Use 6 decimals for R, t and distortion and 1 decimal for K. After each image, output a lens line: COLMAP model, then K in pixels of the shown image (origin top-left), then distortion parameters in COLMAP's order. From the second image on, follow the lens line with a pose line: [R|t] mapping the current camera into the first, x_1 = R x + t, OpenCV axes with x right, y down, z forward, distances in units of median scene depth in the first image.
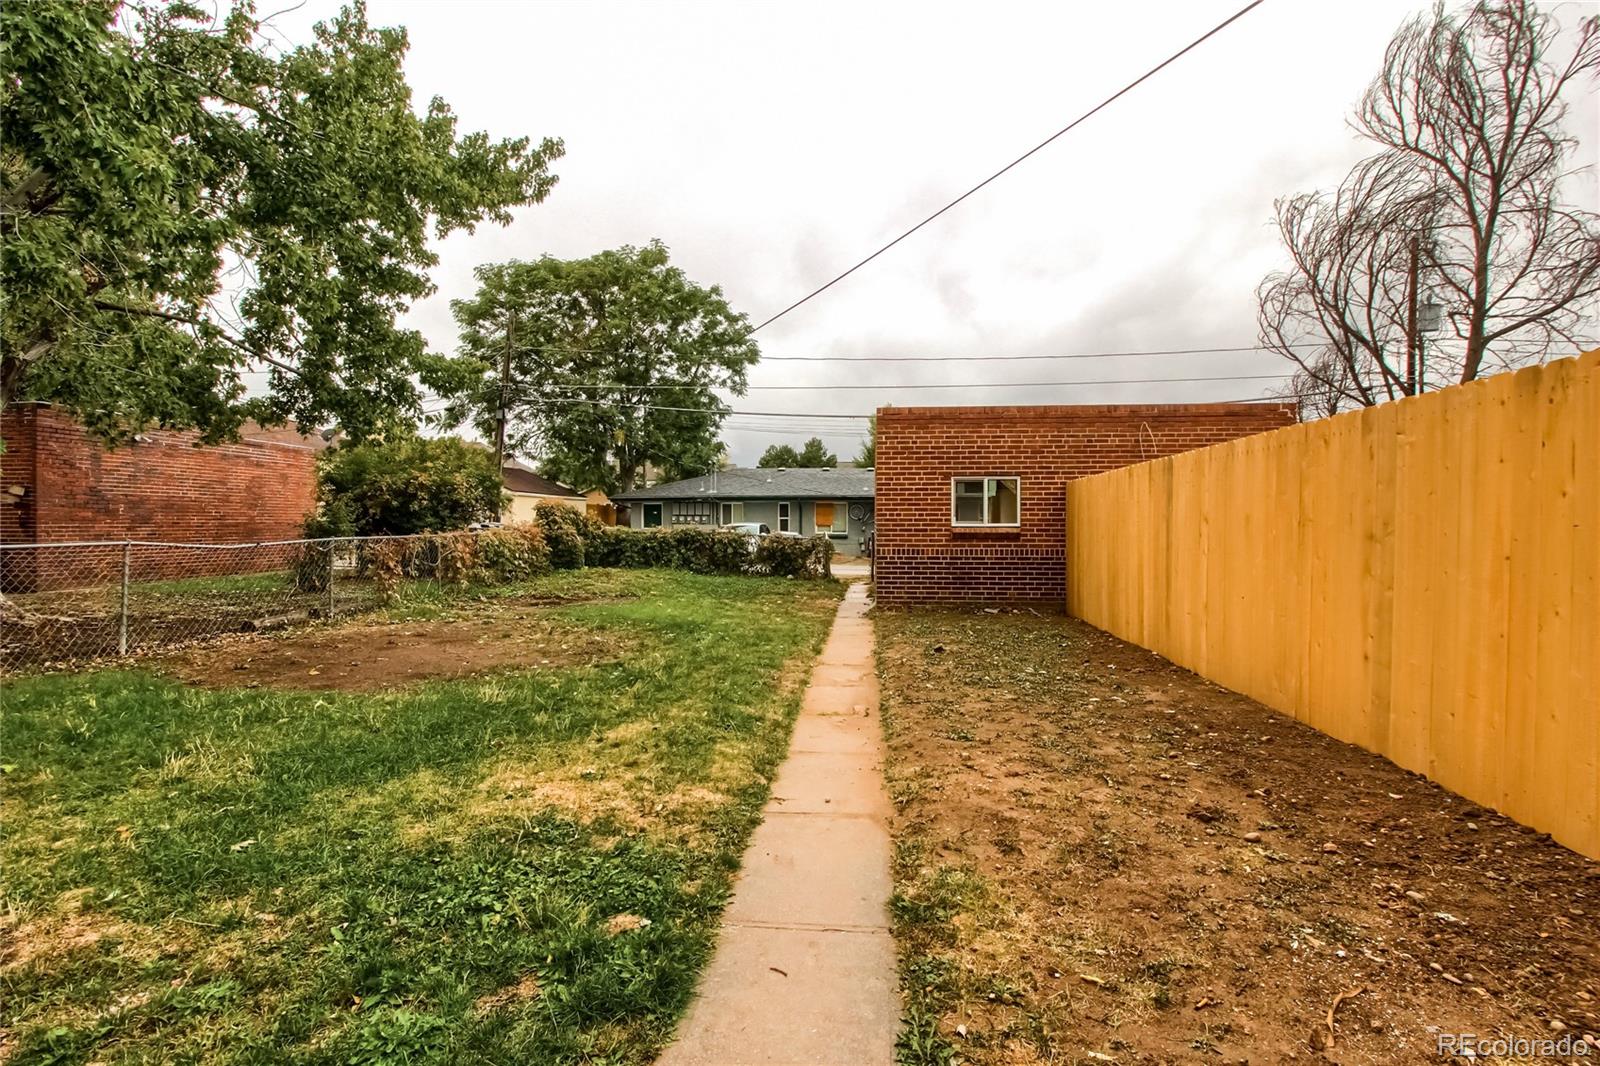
lens RADIAL K [[753.1, 0, 819.1], [0, 753.1, 523.7], [0, 0, 1]] dist [0.001055, -0.014422]
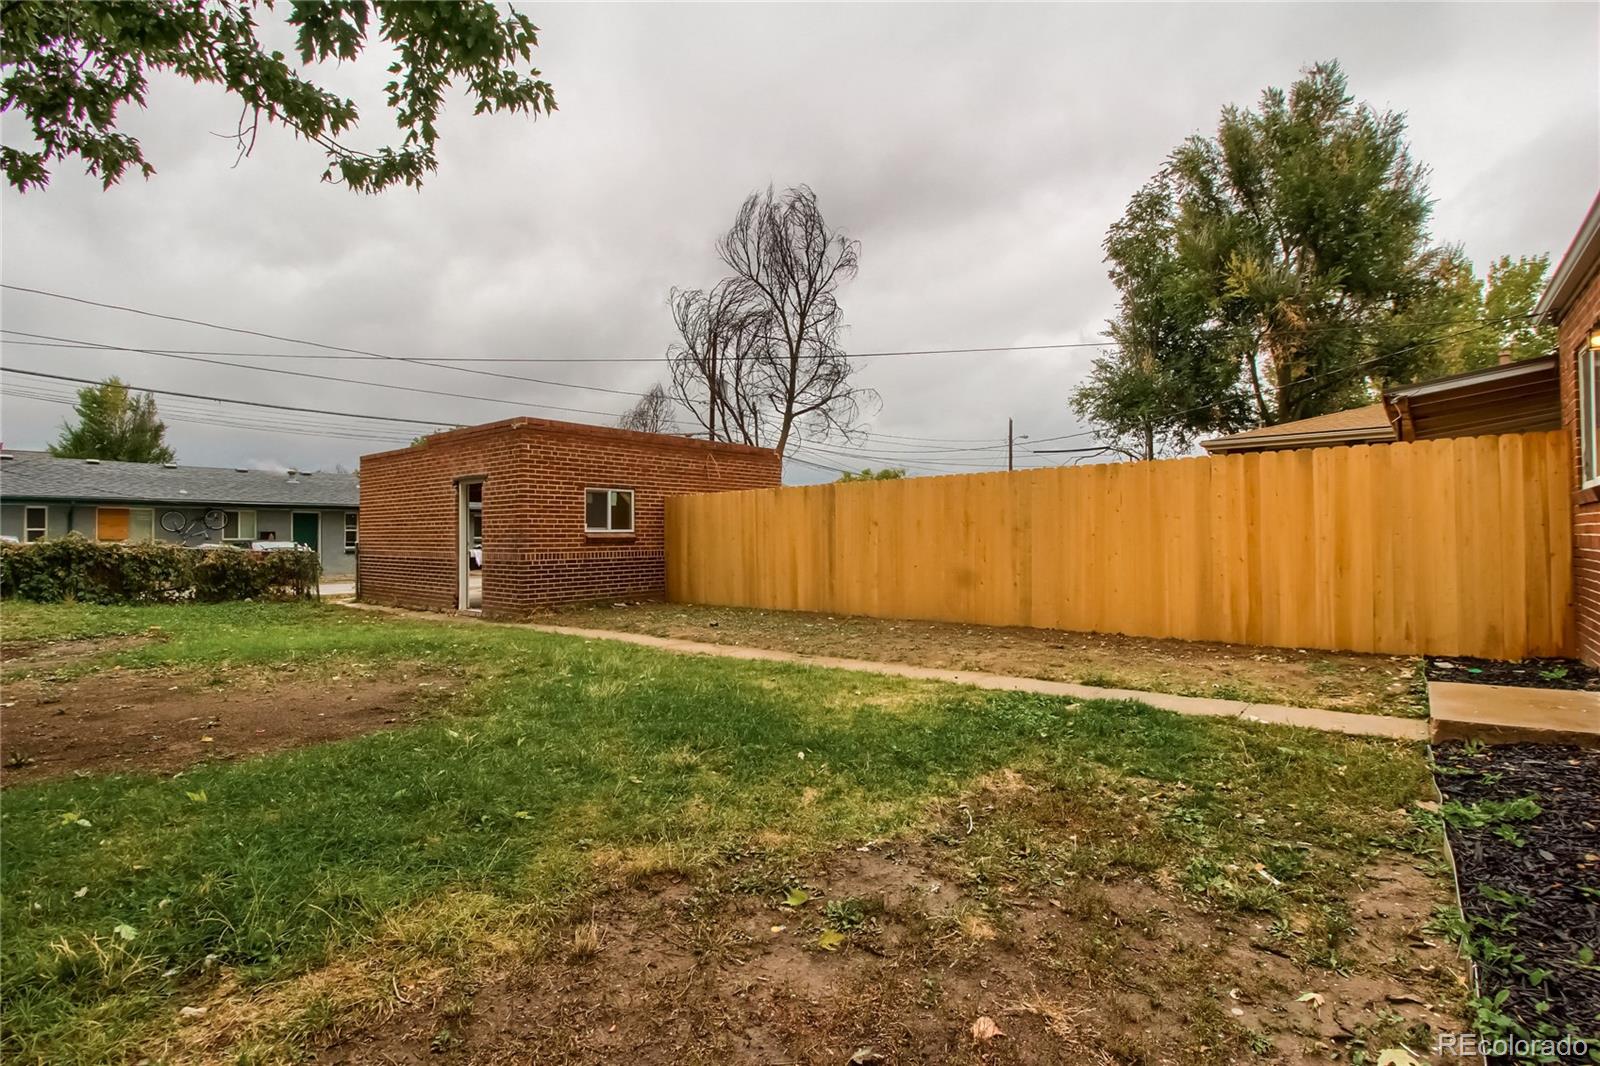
lens RADIAL K [[753.1, 0, 819.1], [0, 753.1, 523.7], [0, 0, 1]] dist [0.001055, -0.014422]
pose [[0.559464, 0.009690, 0.828798, -0.506262], [0.008455, 0.999813, -0.017397, 0.012077], [-0.828811, 0.016740, 0.559278, 0.088276]]
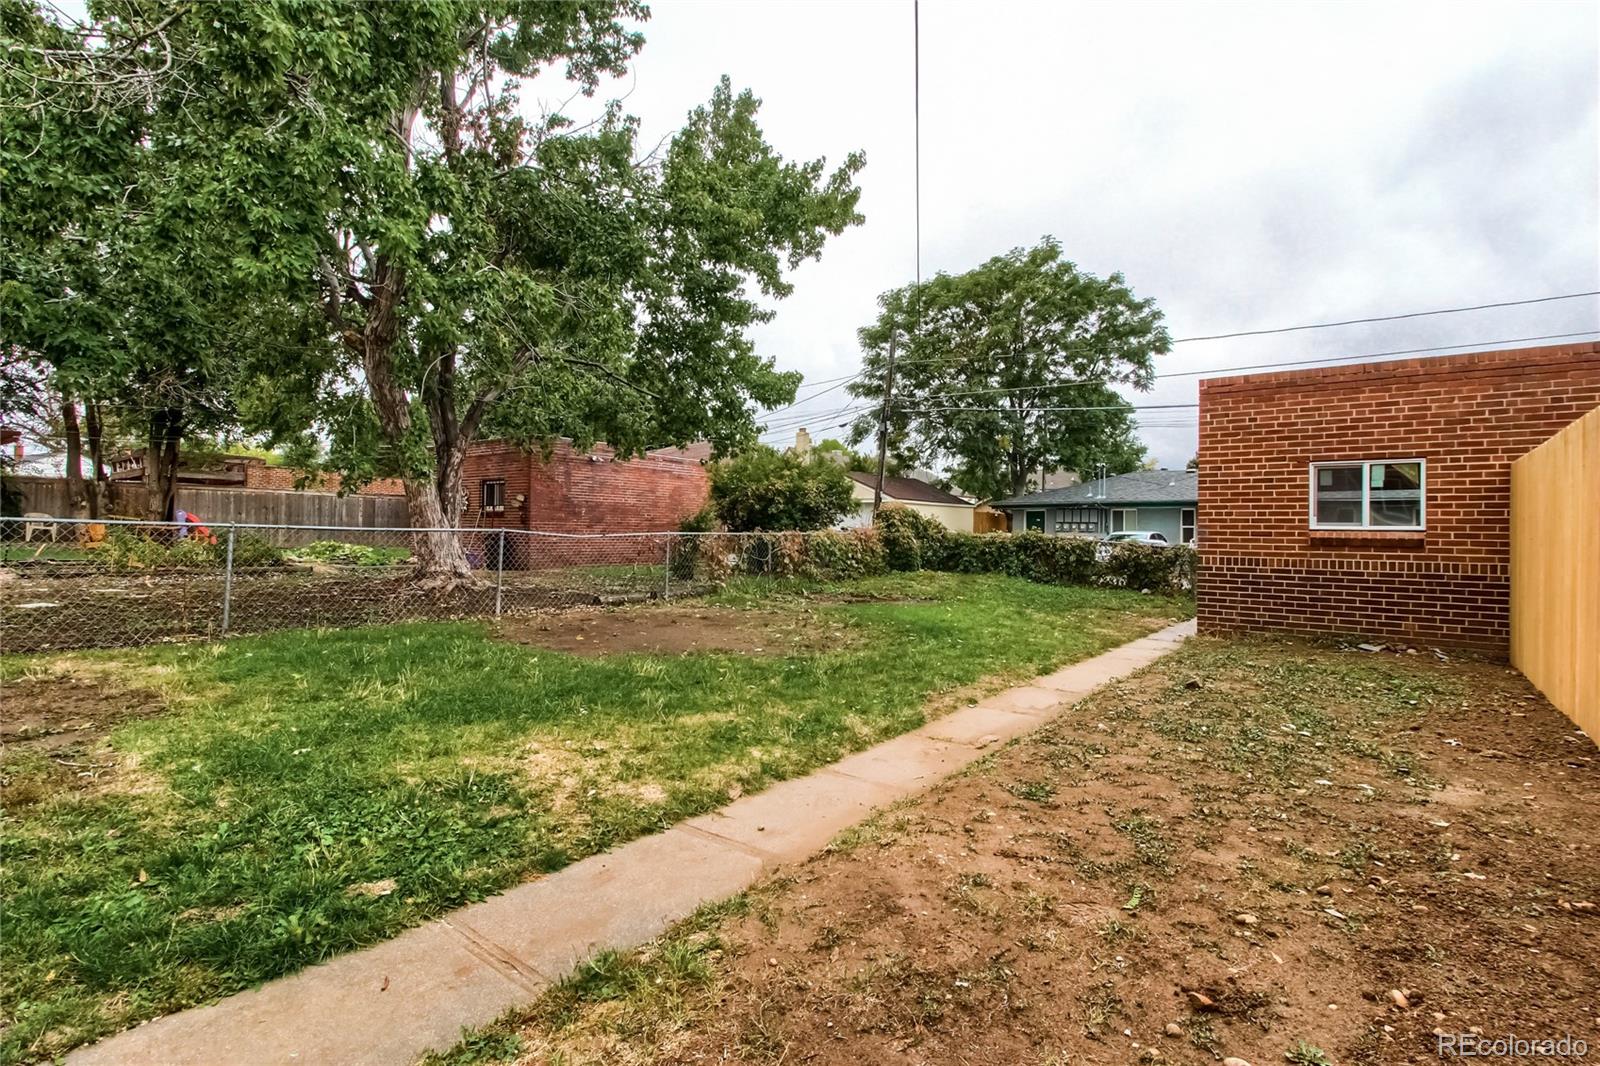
lens RADIAL K [[753.1, 0, 819.1], [0, 753.1, 523.7], [0, 0, 1]] dist [0.001055, -0.014422]
pose [[0.836110, 0.005056, -0.548539, 0.163633], [-0.014185, 0.999822, -0.012404, 0.012934], [0.548379, 0.018152, 0.836033, 0.105478]]
